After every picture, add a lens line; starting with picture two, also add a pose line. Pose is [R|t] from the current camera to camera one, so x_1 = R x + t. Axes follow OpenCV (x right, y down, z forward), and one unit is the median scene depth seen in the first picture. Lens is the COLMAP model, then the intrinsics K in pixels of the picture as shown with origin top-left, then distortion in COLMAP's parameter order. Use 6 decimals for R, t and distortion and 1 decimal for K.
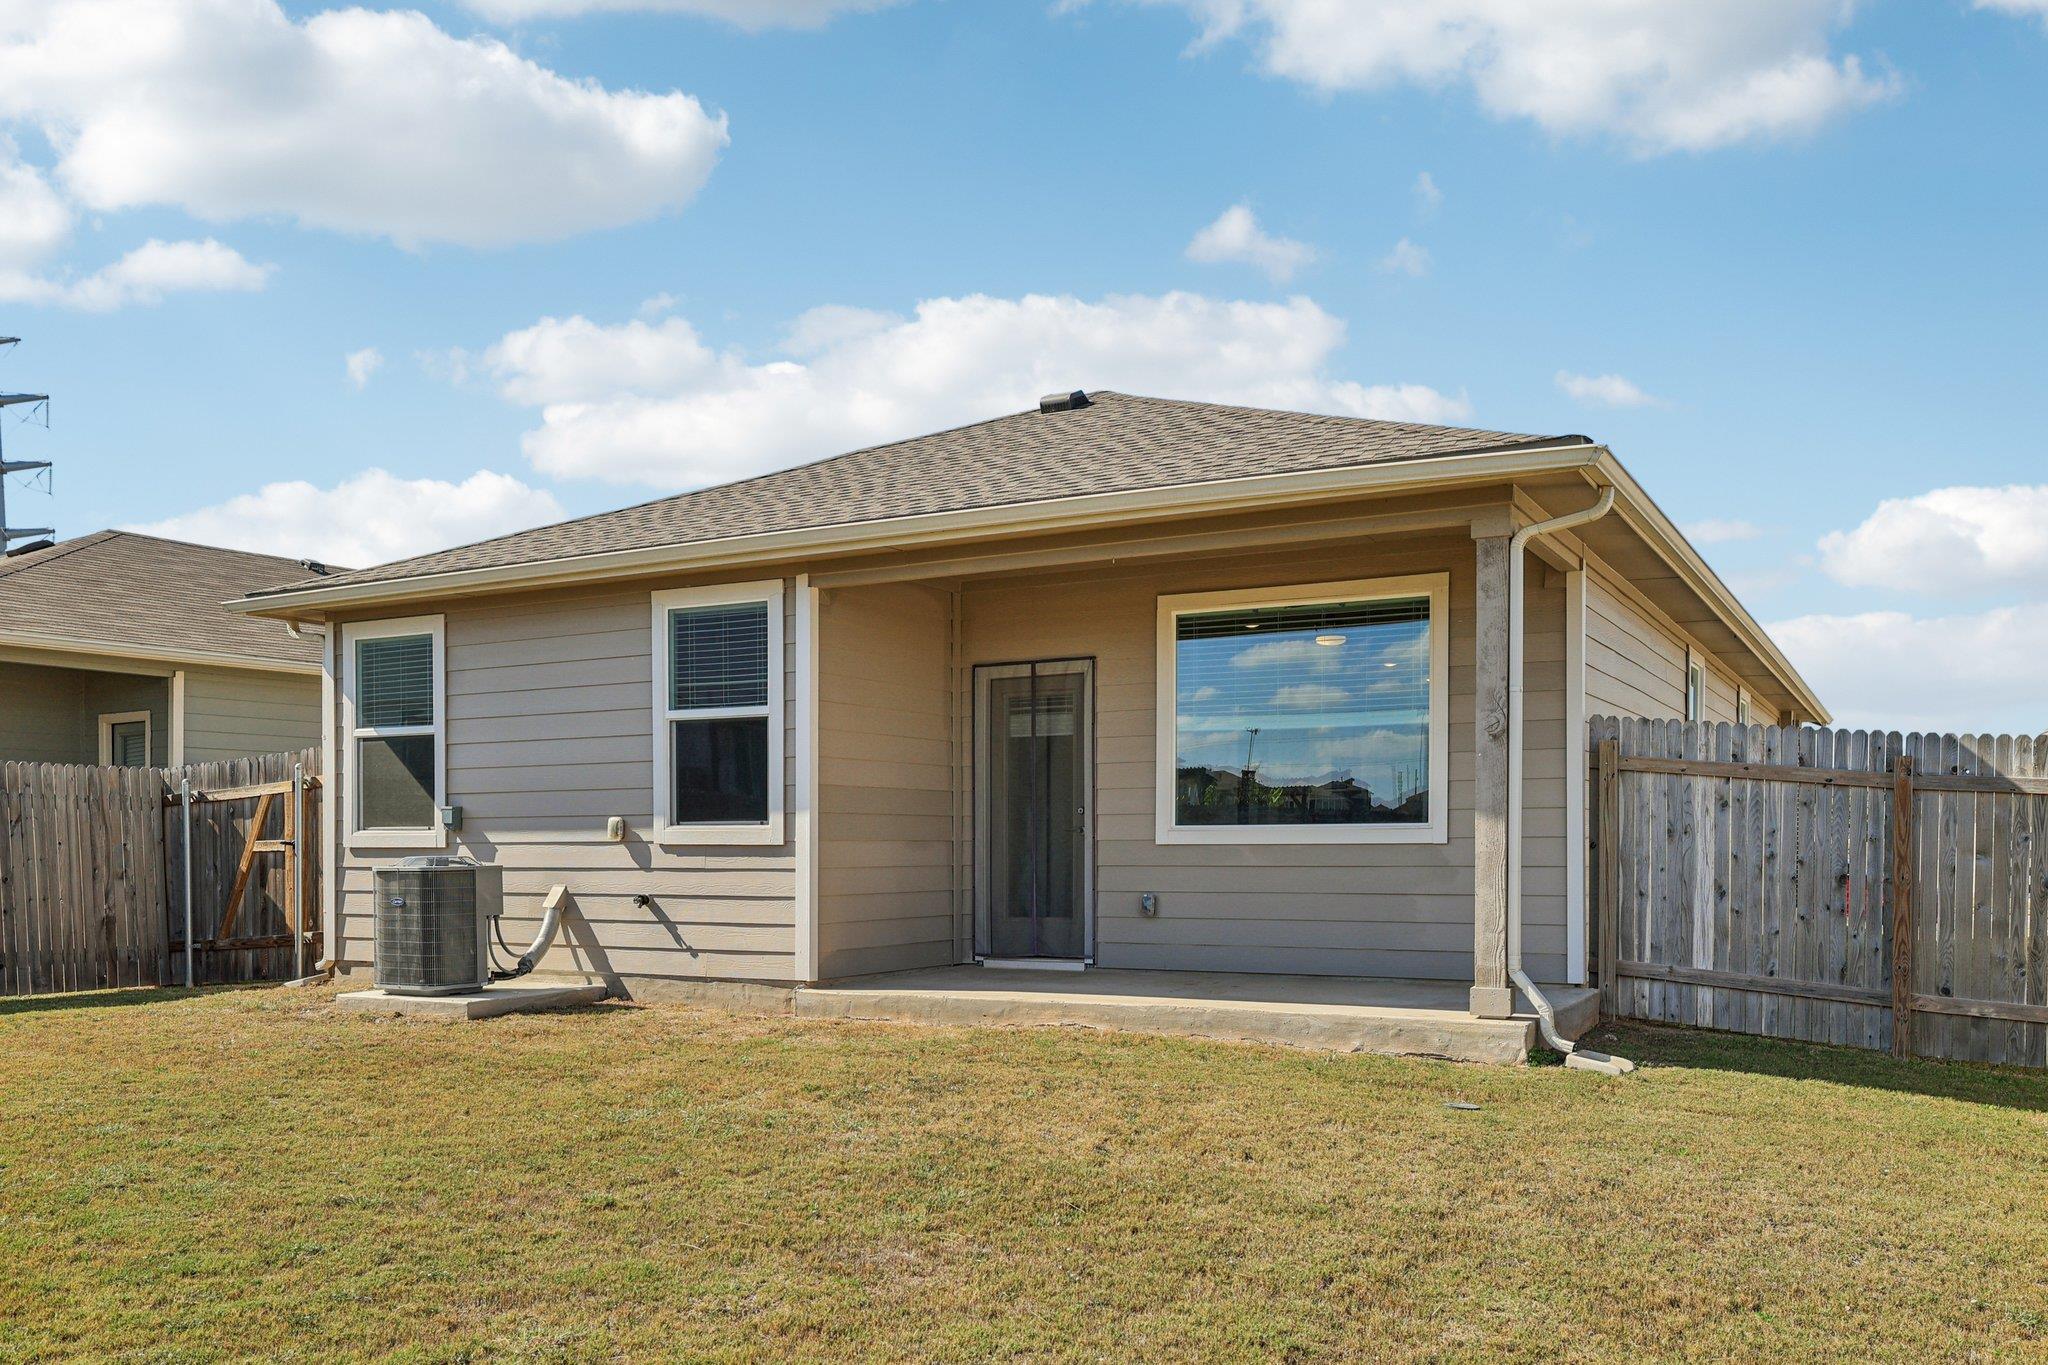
lens RADIAL K [[1649.9, 0, 996.7], [0, 1649.9, 880.8], [0, 0, 1]] dist [0.001560, -0.002684]
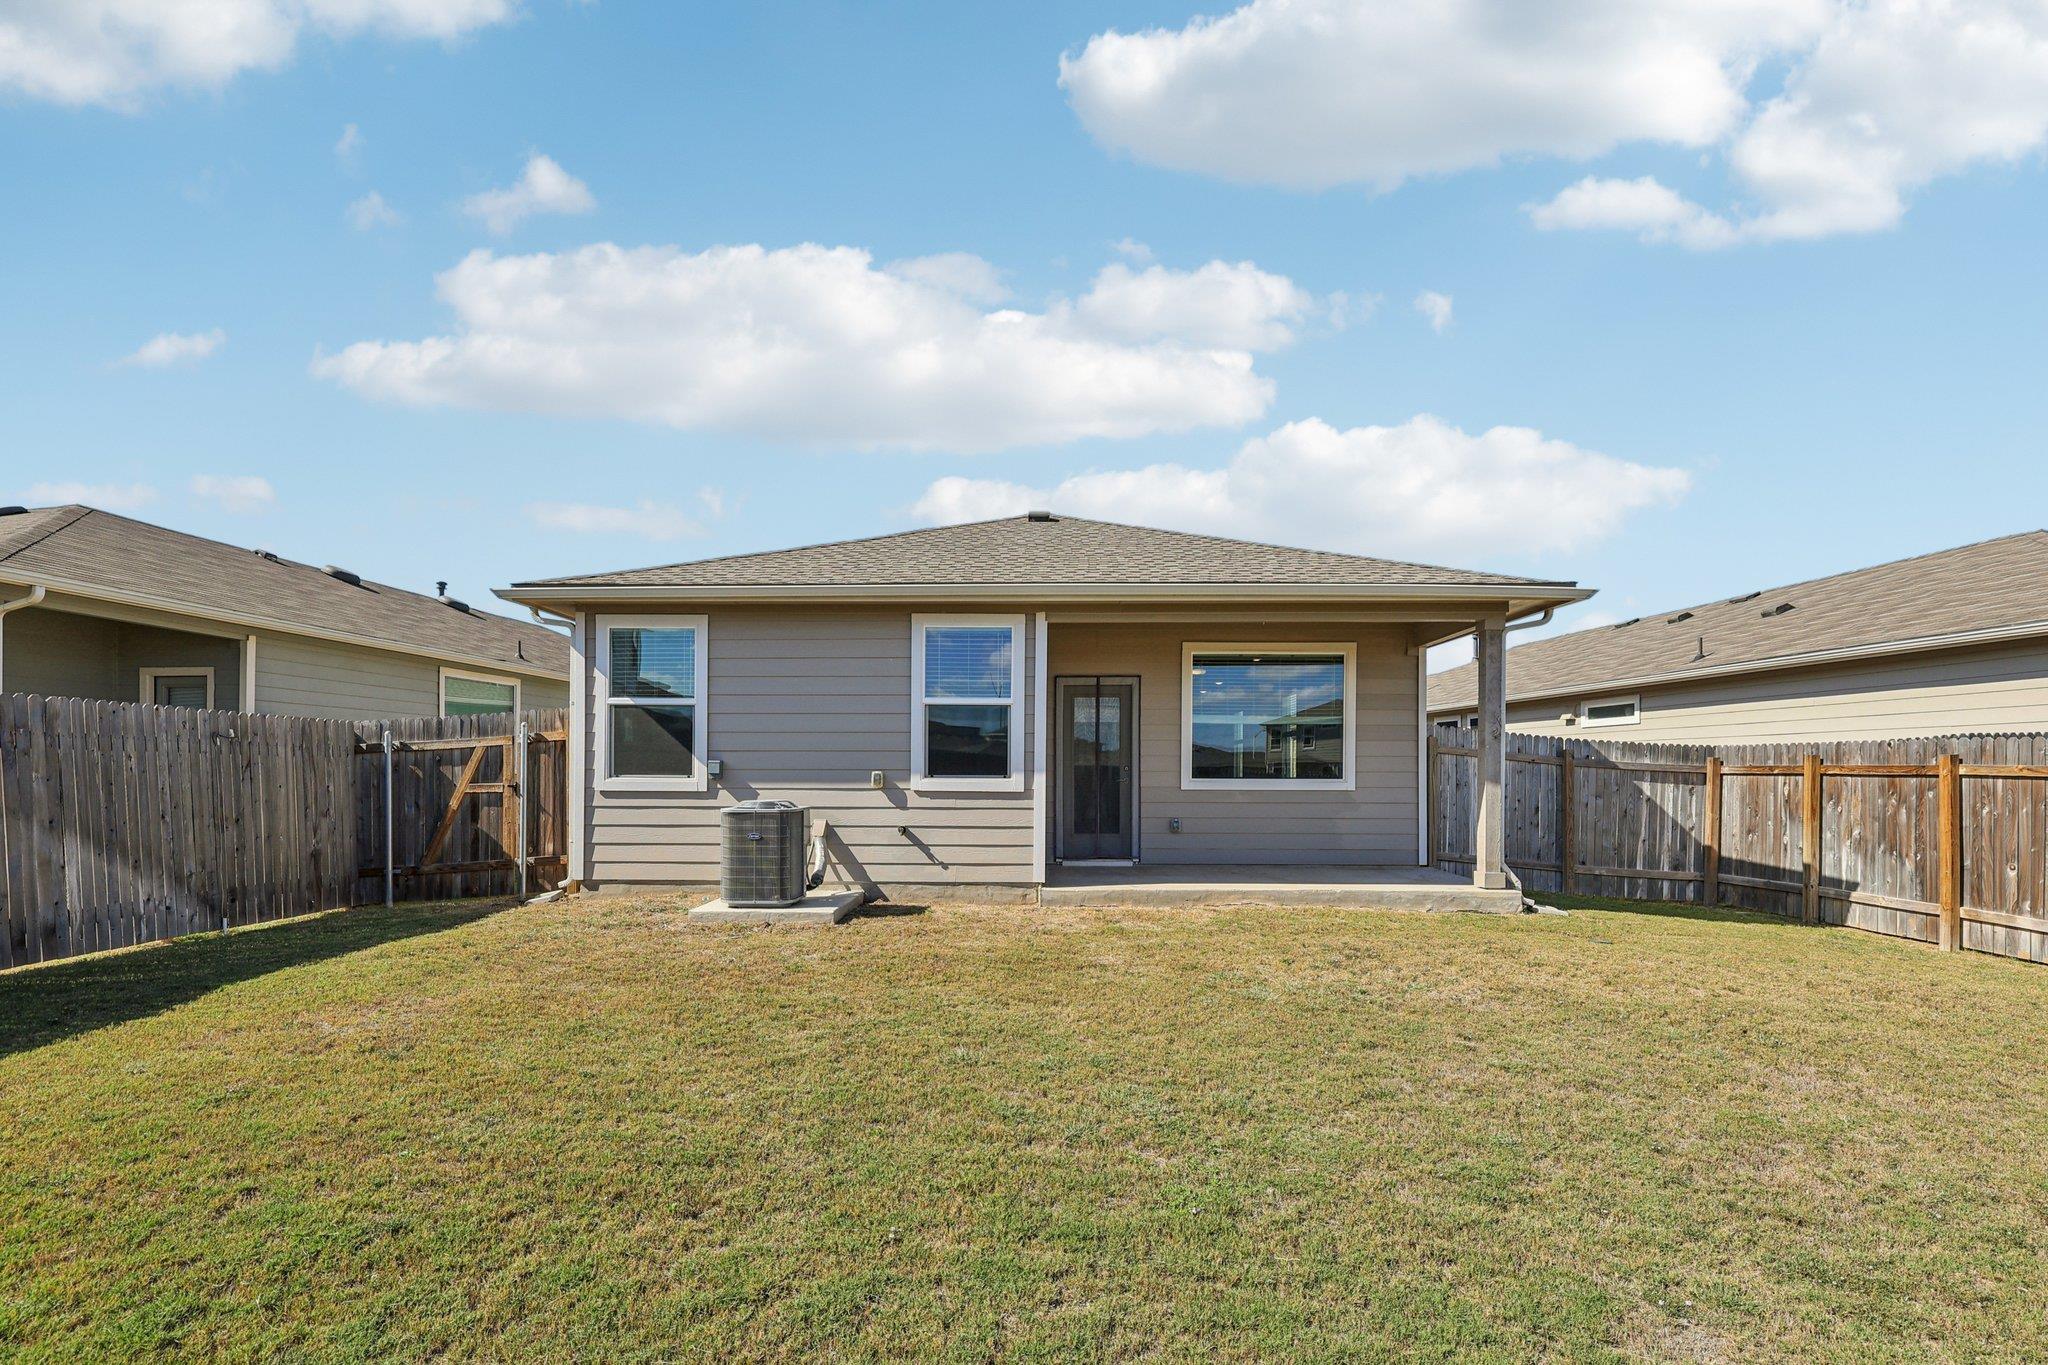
lens RADIAL K [[919.1, 0, 977.8], [0, 919.1, 770.3], [0, 0, 1]] dist [0.001866, 0.000444]
pose [[0.885563, 0.007259, 0.464462, -0.522140], [0.003201, 0.999759, -0.021728, -0.022040], [-0.464508, 0.020729, 0.885326, 0.267242]]
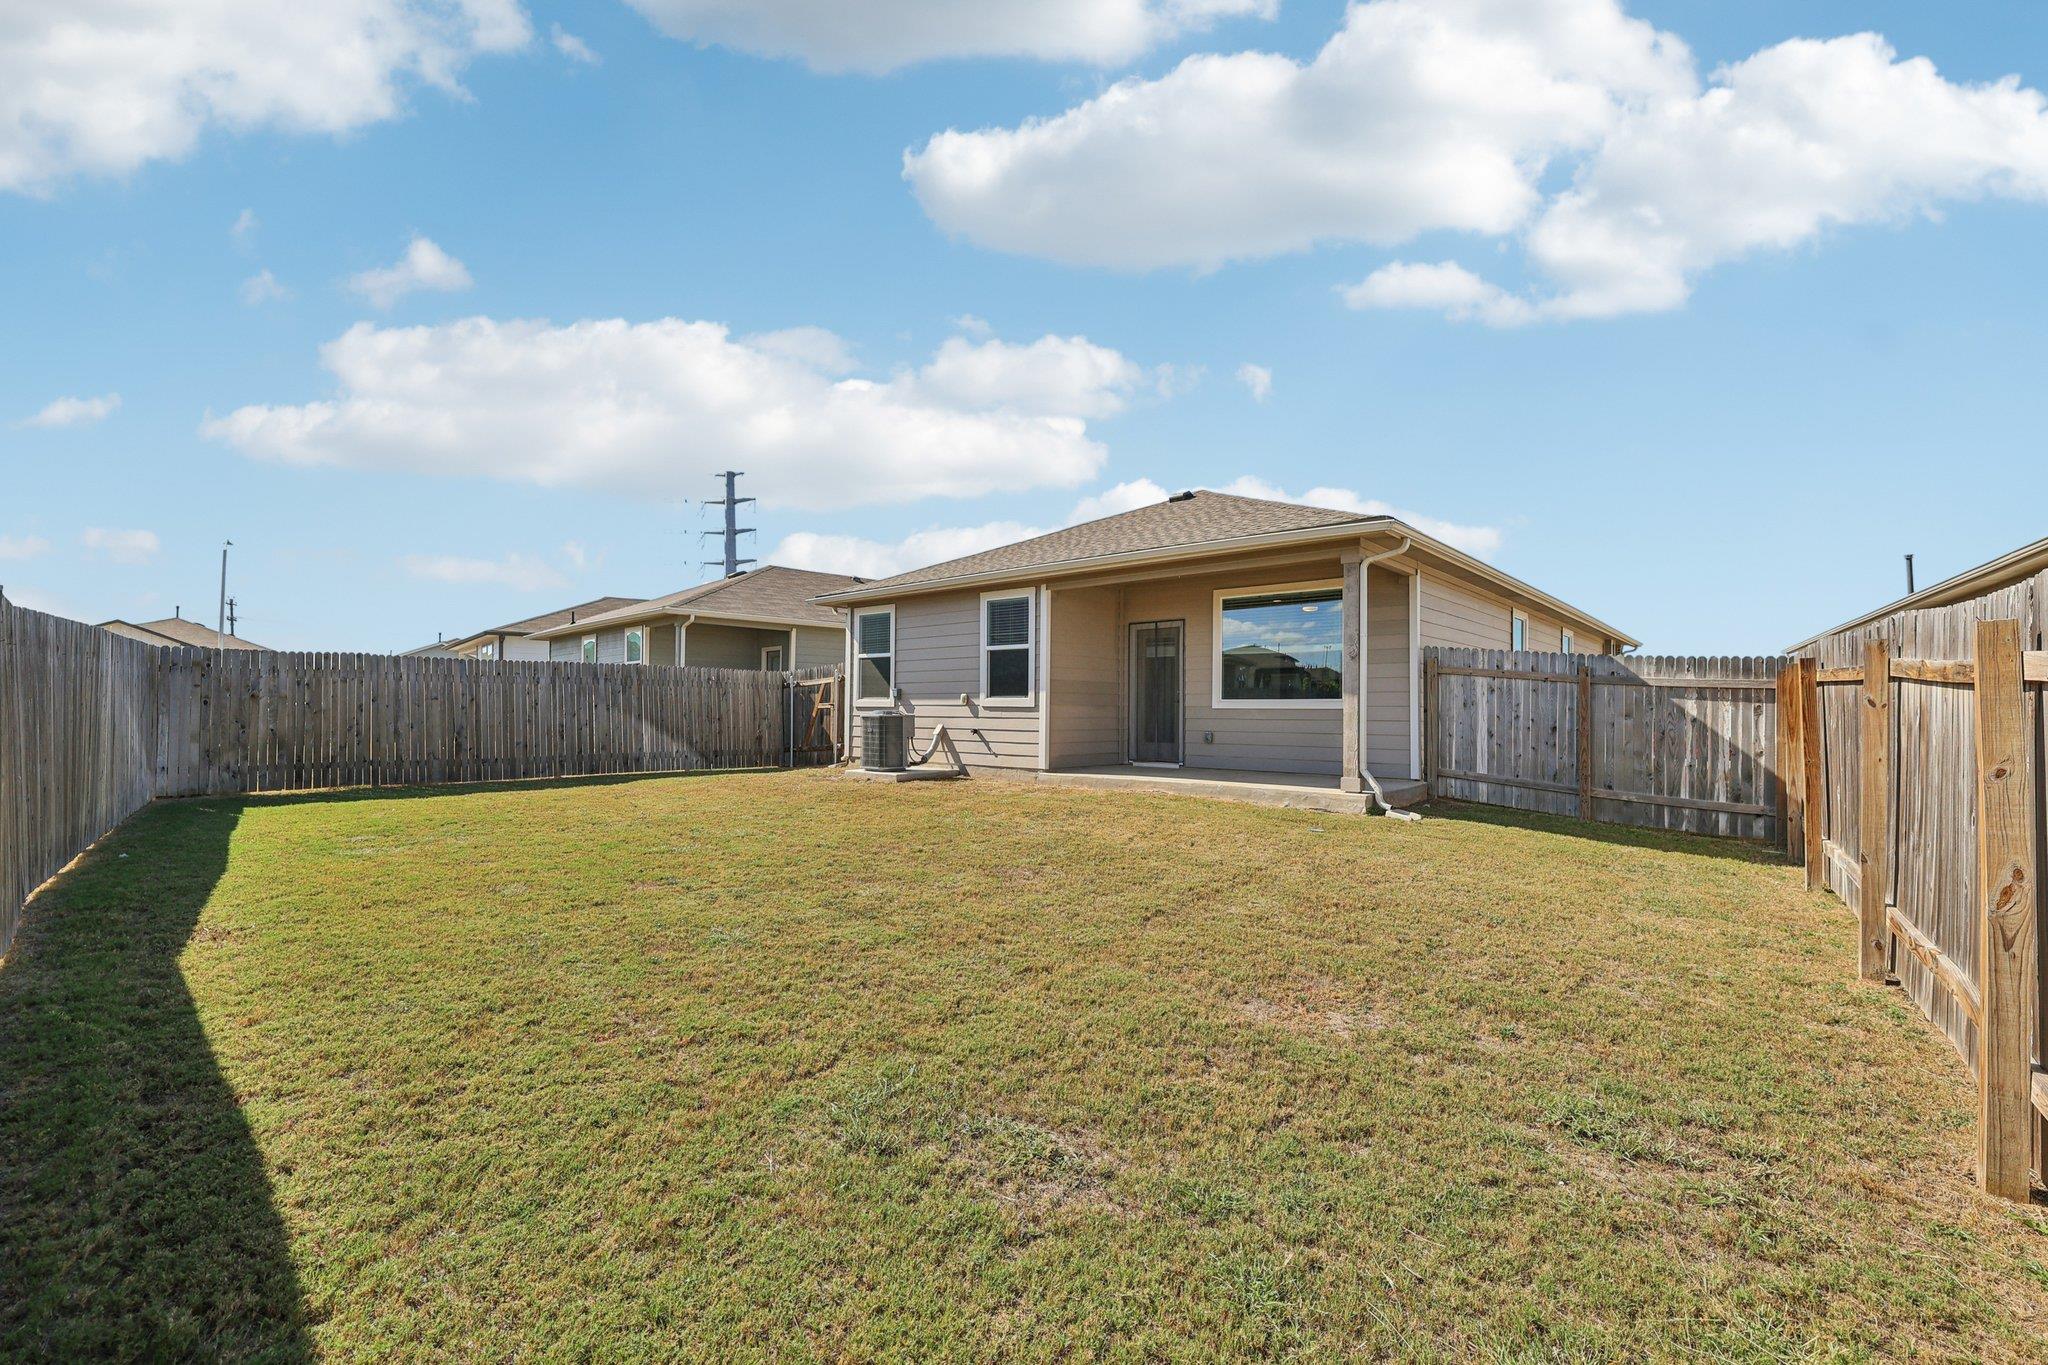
lens RADIAL K [[863.9, 0, 1020.1], [0, 863.9, 693.4], [0, 0, 1]] dist [-0.001624, 0.000666]
pose [[0.975519, 0.005851, -0.219837, 0.099528], [-0.014853, 0.999116, -0.039321, 0.005549], [0.219413, 0.041624, 0.974744, -0.119396]]
